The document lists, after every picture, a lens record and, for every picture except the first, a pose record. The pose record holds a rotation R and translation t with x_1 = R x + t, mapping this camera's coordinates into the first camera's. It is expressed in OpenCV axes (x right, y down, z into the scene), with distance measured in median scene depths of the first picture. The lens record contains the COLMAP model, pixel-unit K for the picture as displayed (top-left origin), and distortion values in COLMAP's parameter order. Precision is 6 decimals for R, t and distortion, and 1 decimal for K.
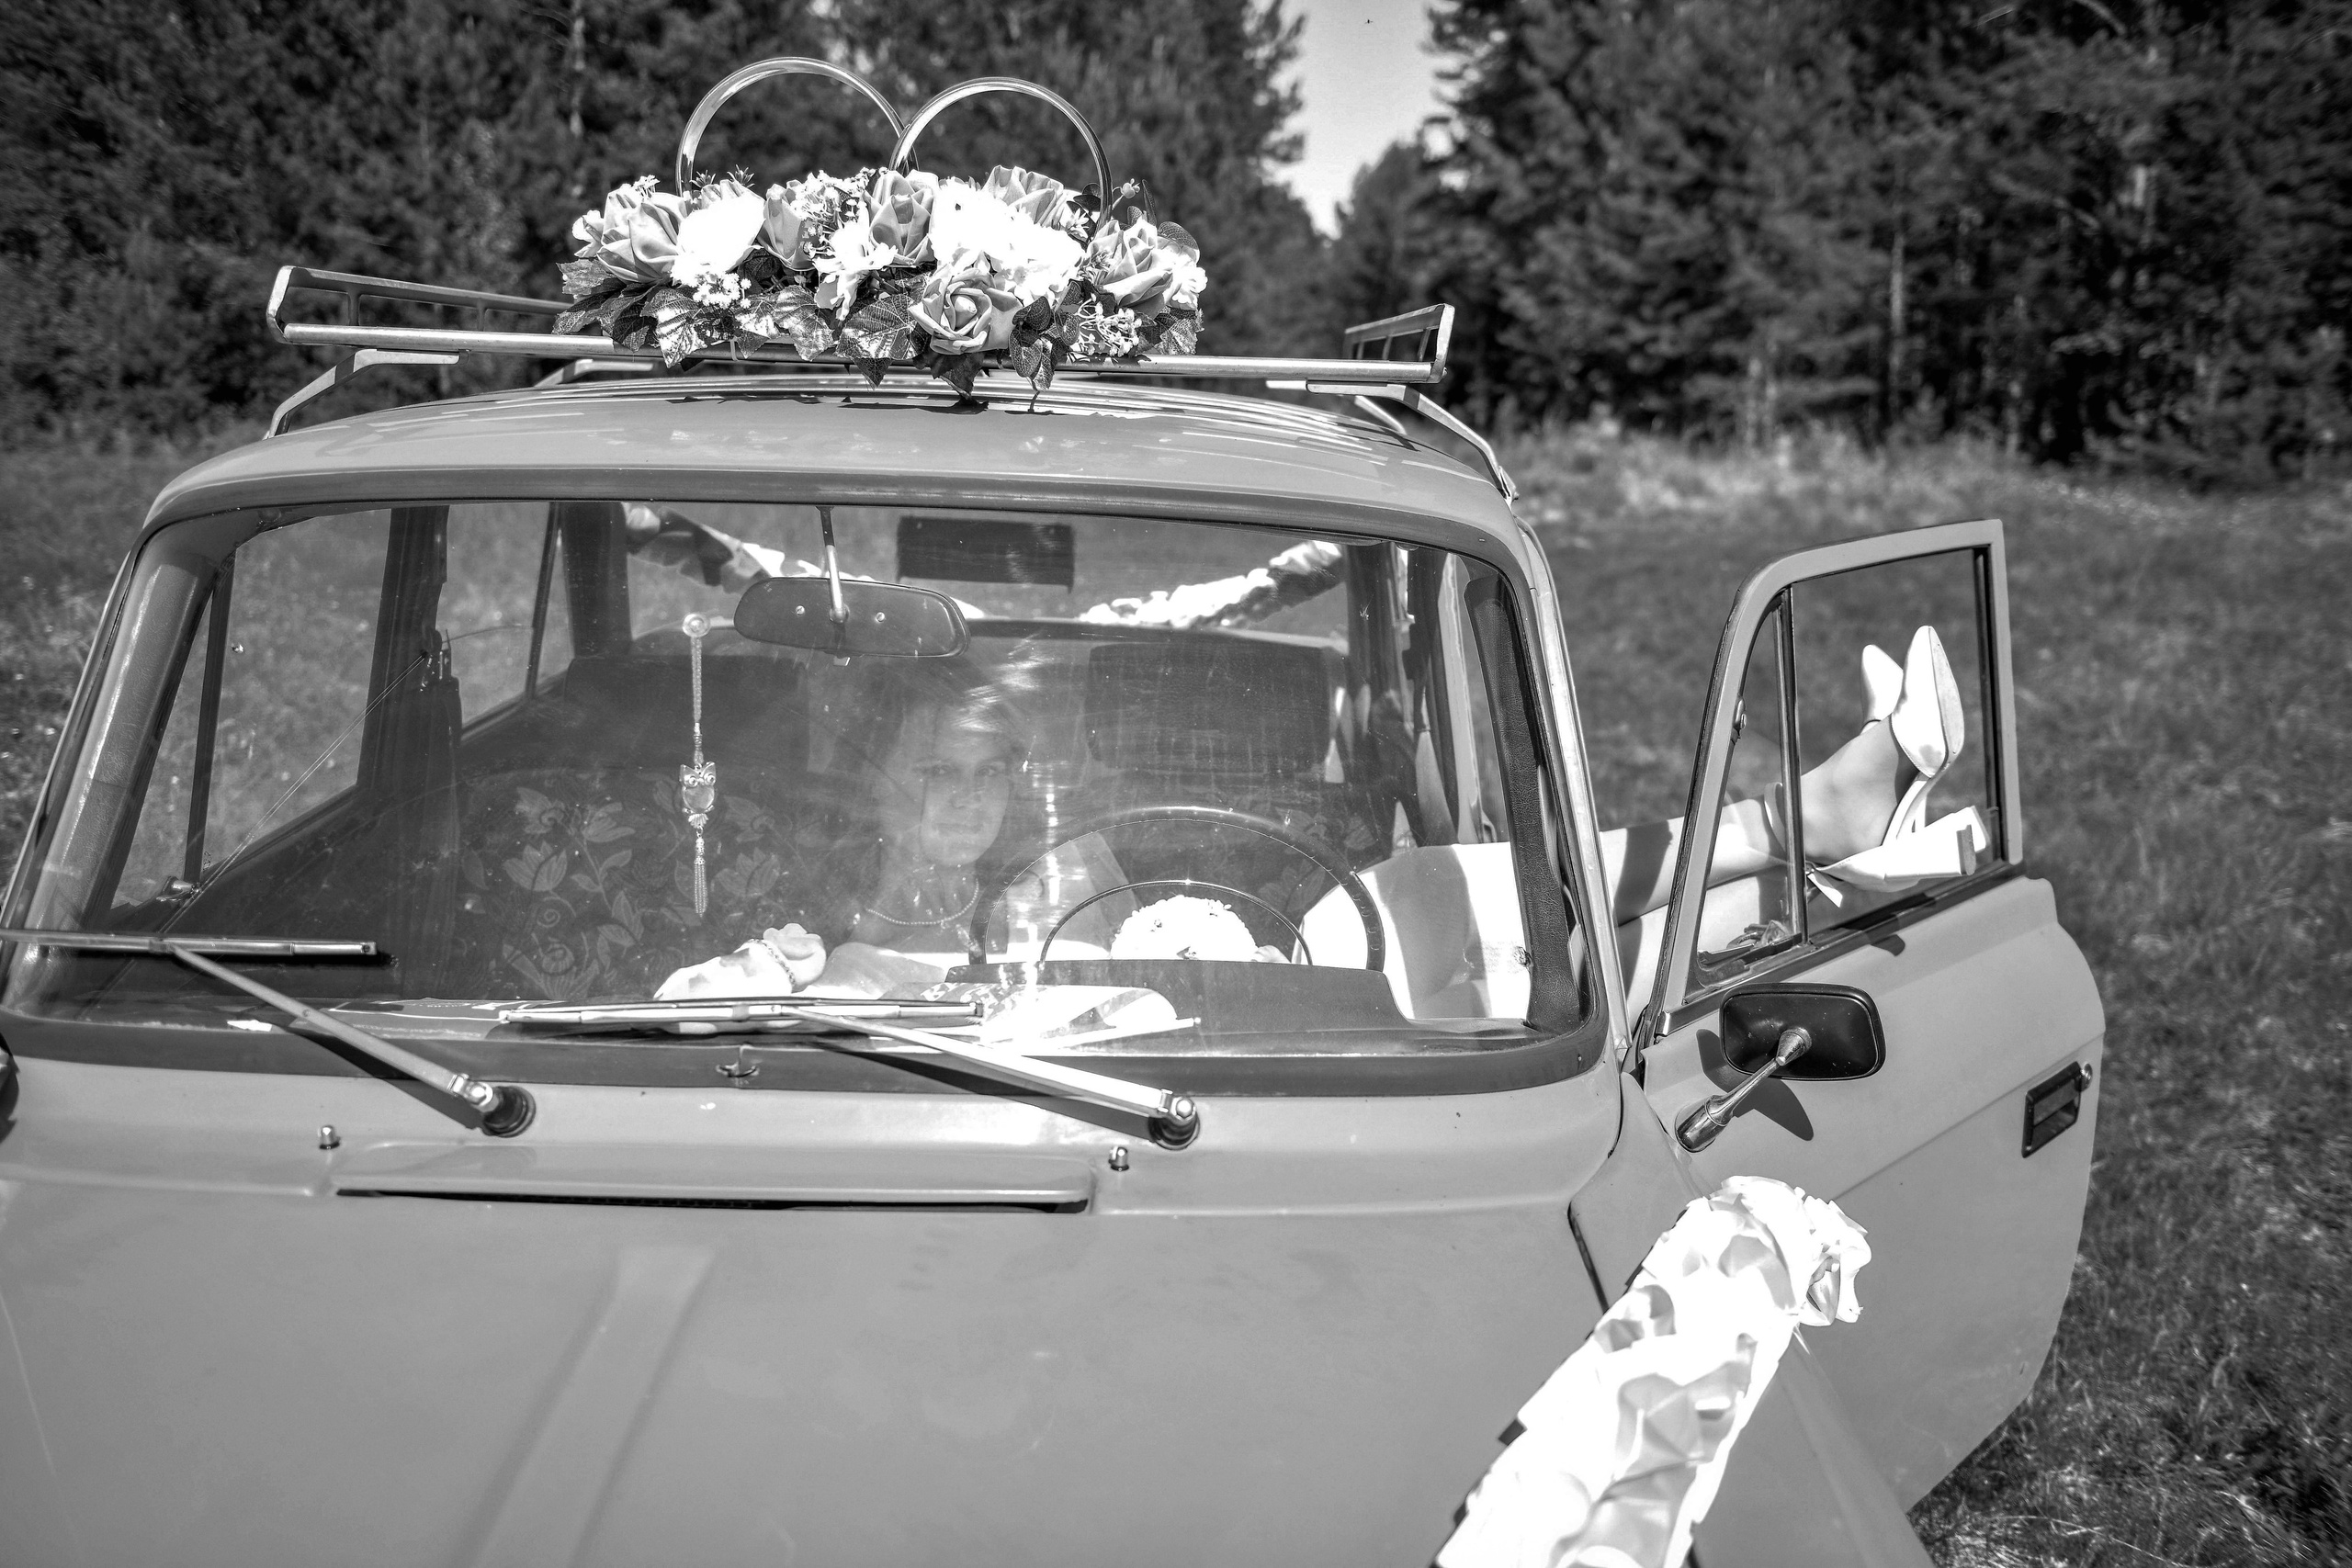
lens RADIAL K [[1914.1, 0, 1182.6], [0, 1914.1, 772.2], [0, 0, 1]] dist [-0.013799, -0.008037]
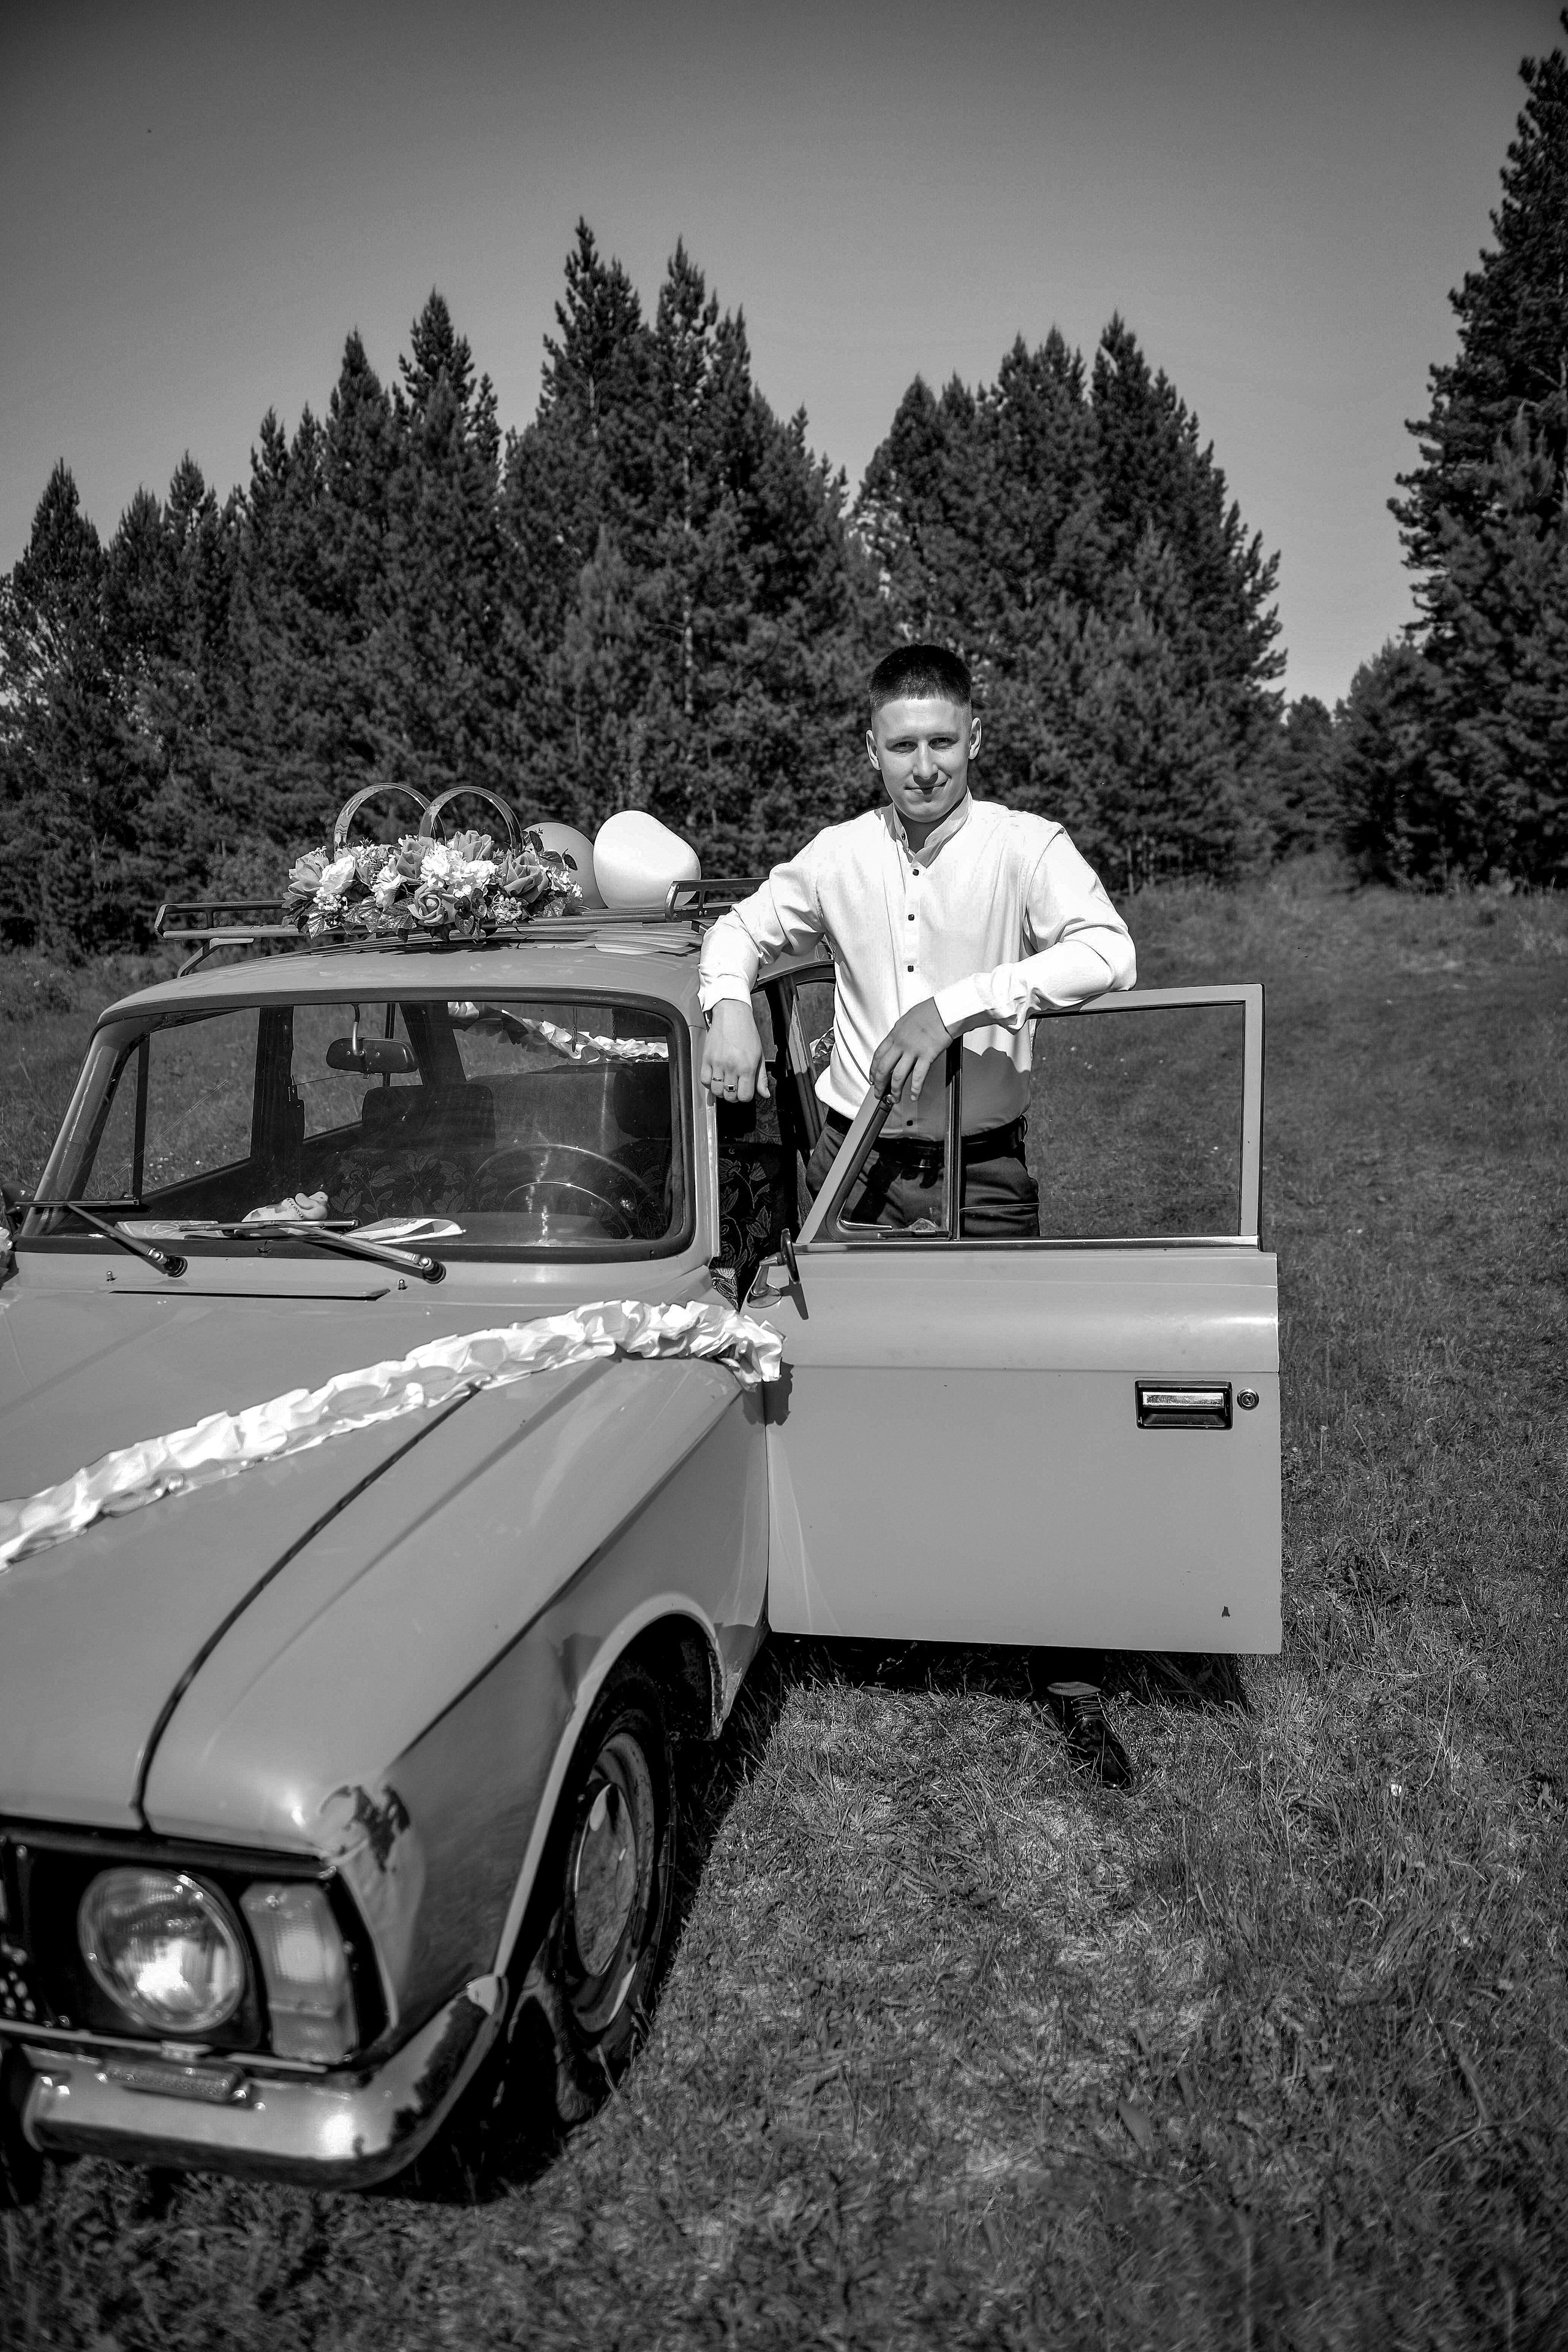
lens RADIAL K [[1600.6, 0, 774.0], [0, 1600.6, 1169.2], [0, 0, 1]] dist [-0.055206, -0.001855]
pose [[0.959488, -0.020496, -0.281003, 0.049400], [0.014559, 0.999625, -0.023199, 0.006042], [0.281374, 0.018167, 0.959426, -0.036965]]
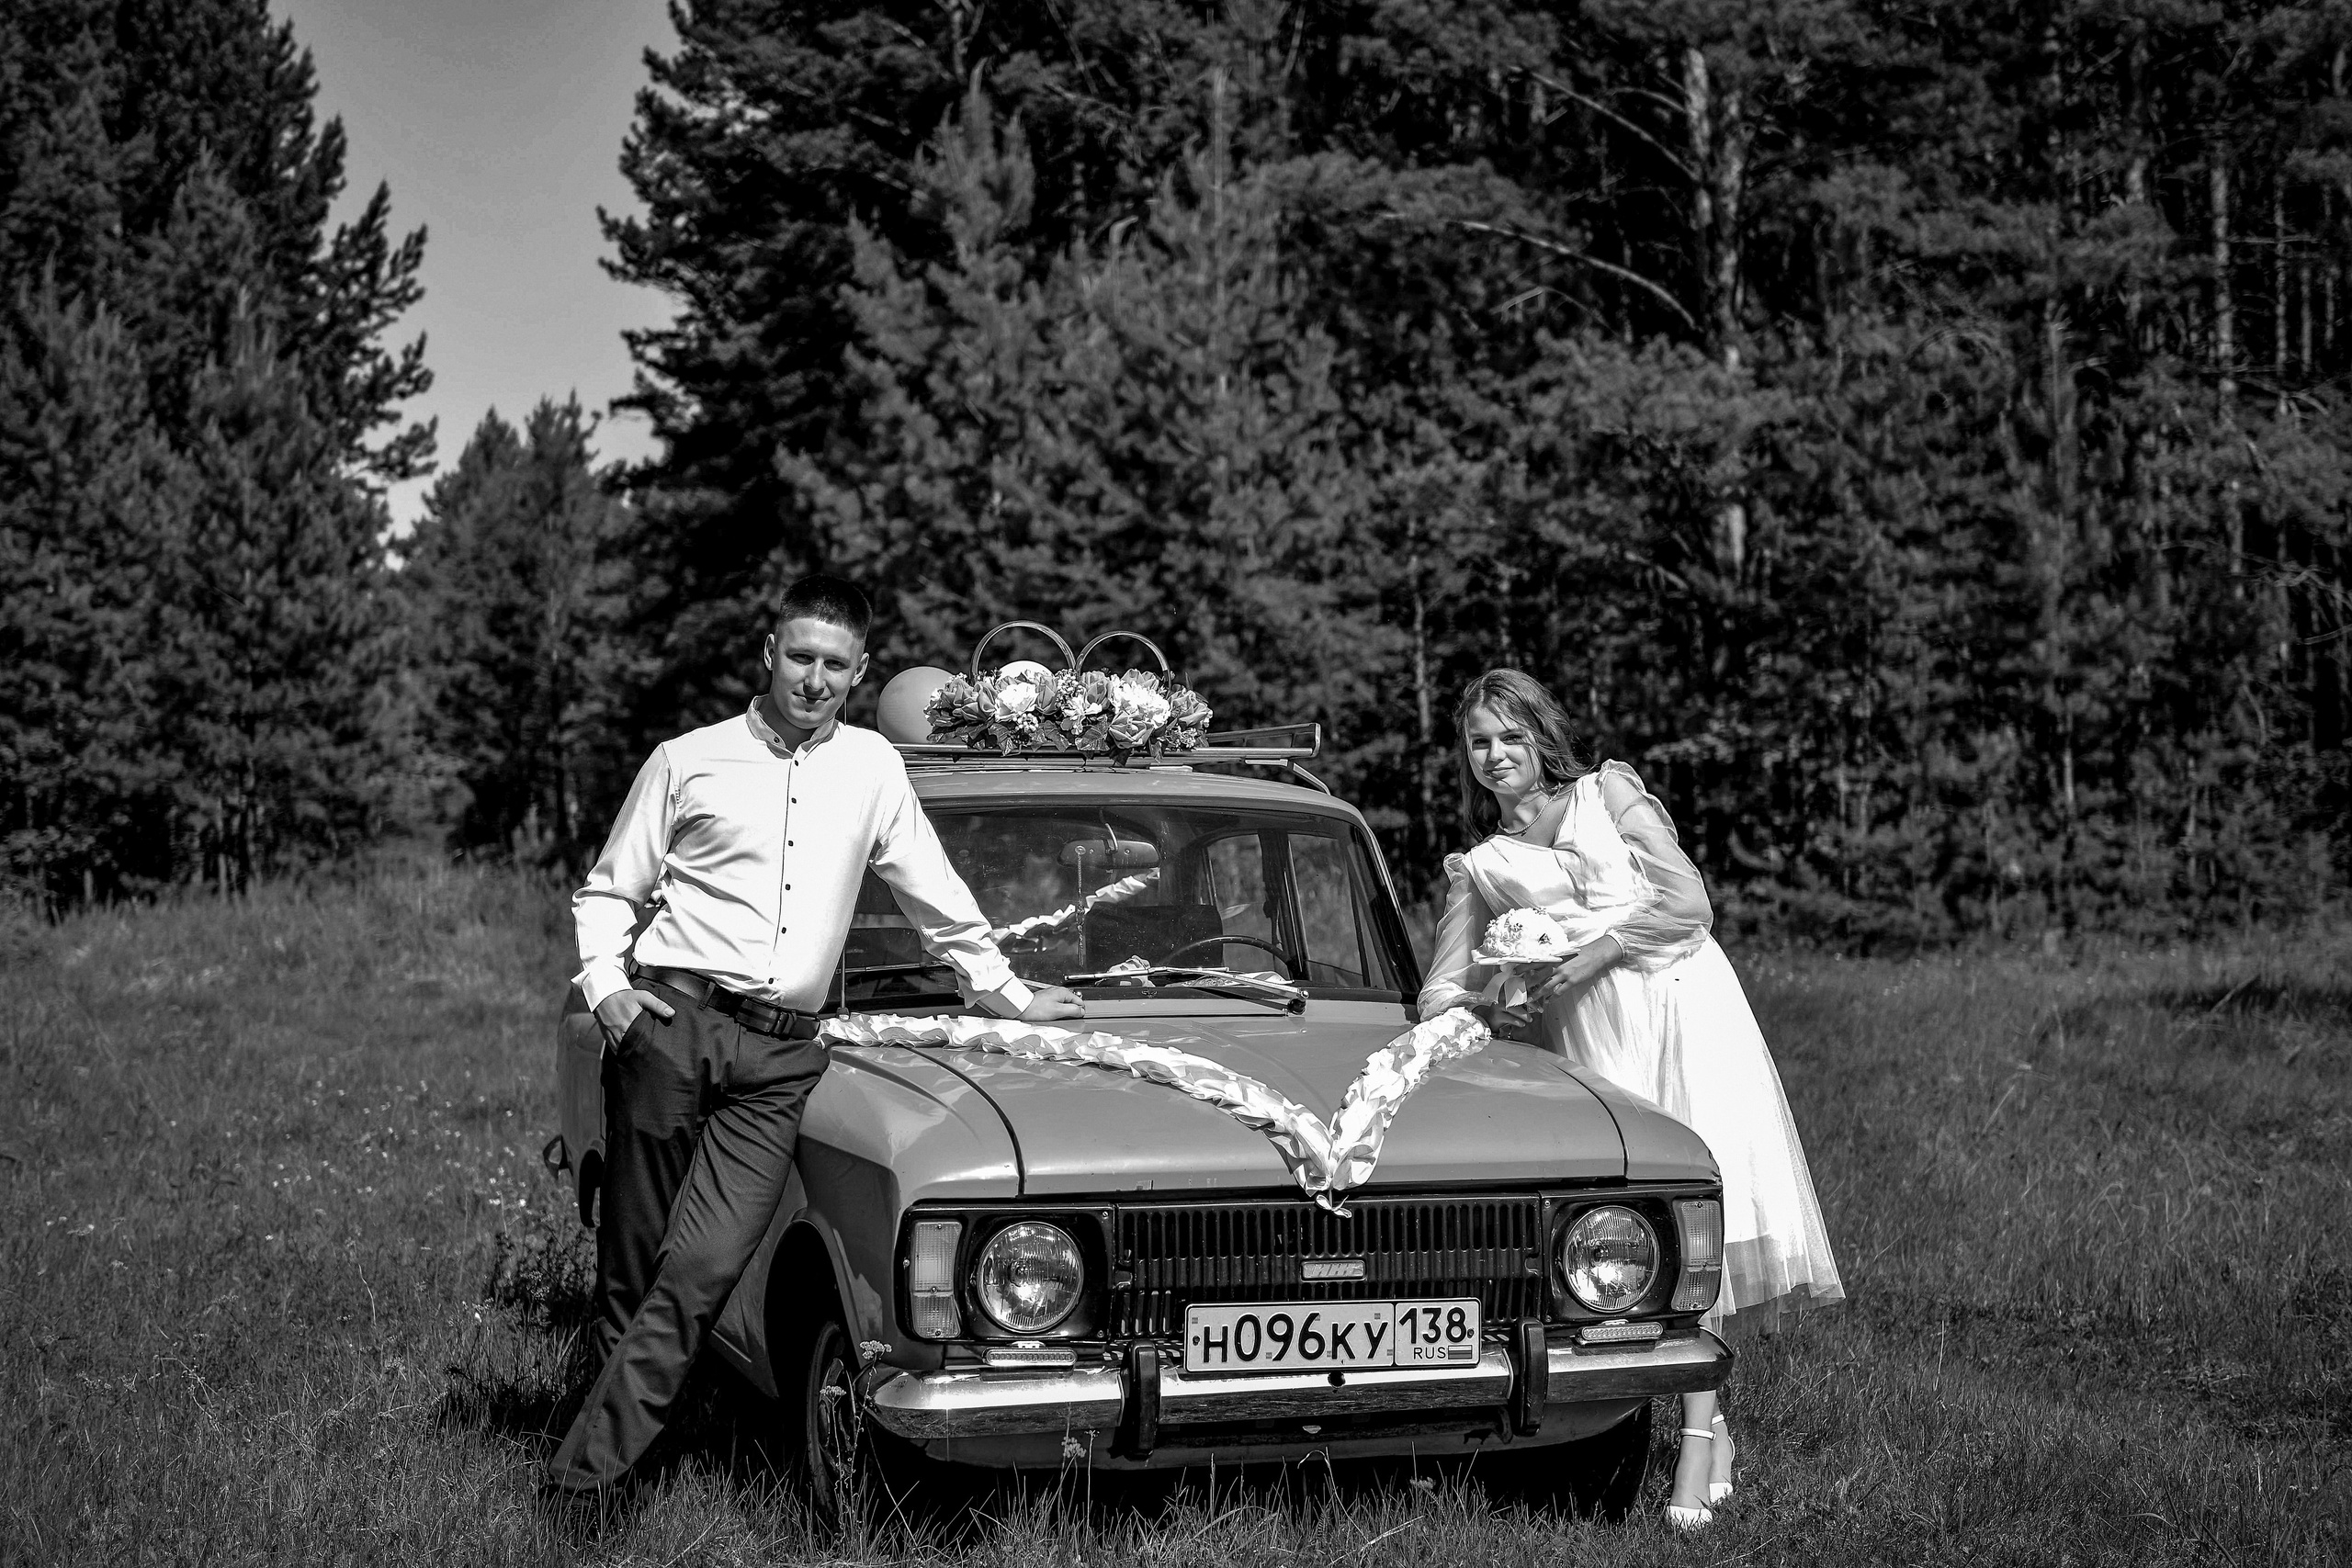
lens RADIAL K [[3821.7, 0, 1175.0], [0, 3821.7, 780.6], [0, 0, 1]] dist [0.156334, -0.137099]
pose [[0.958095, -0.018295, 0.285866, -0.098268], [0.080390, 0.975026, -0.207031, 0.055630], [-0.274939, 0.221336, 0.935638, -0.237260]]
